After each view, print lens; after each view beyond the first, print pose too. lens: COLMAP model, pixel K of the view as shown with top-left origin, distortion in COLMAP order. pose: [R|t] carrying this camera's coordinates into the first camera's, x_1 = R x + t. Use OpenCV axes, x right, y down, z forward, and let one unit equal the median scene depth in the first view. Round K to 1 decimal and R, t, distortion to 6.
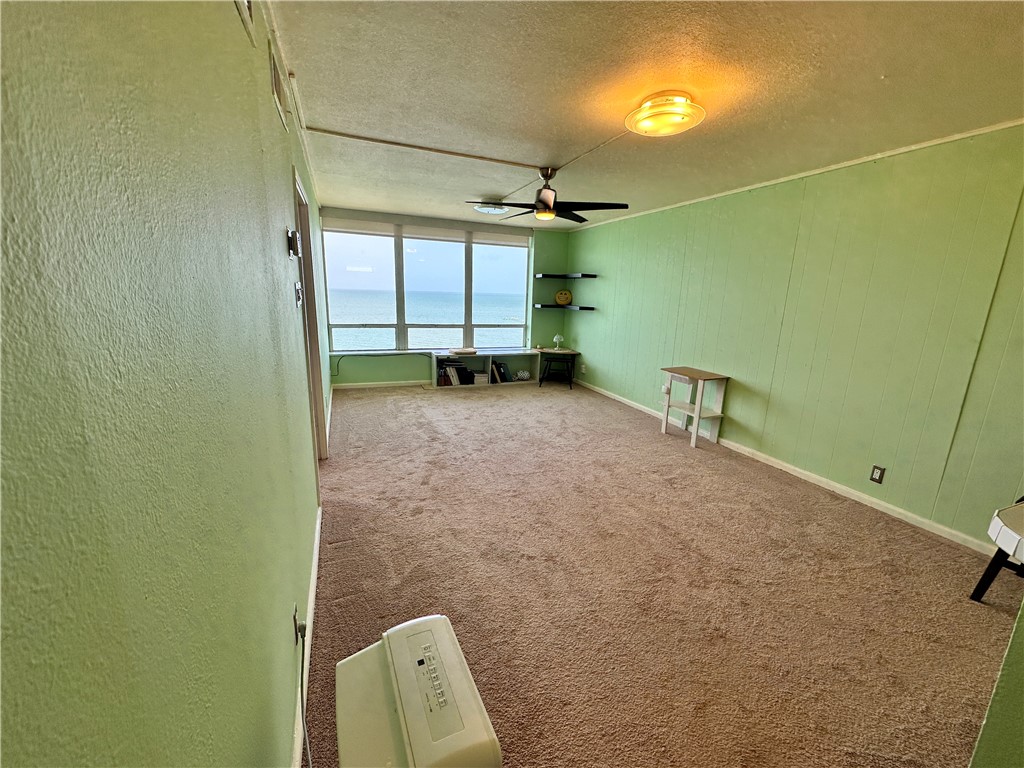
lens RADIAL K [[411.7, 0, 512.0], [0, 411.7, 384.0], [0, 0, 1]] dist [0.003759, 0.000307]
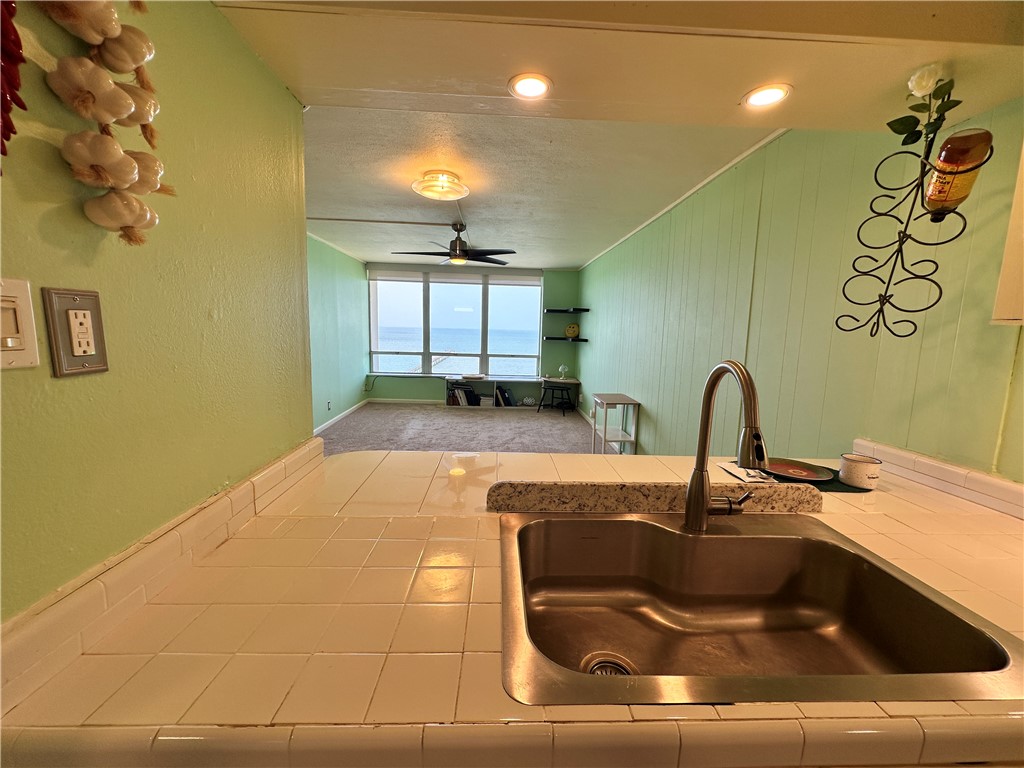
lens RADIAL K [[411.7, 0, 512.0], [0, 411.7, 384.0], [0, 0, 1]] dist [0.003759, 0.000307]
pose [[0.941531, 0.039765, -0.334571, 0.366770], [-0.070999, 0.994129, -0.081646, 0.026681], [0.329361, 0.100627, 0.938827, -0.038879]]
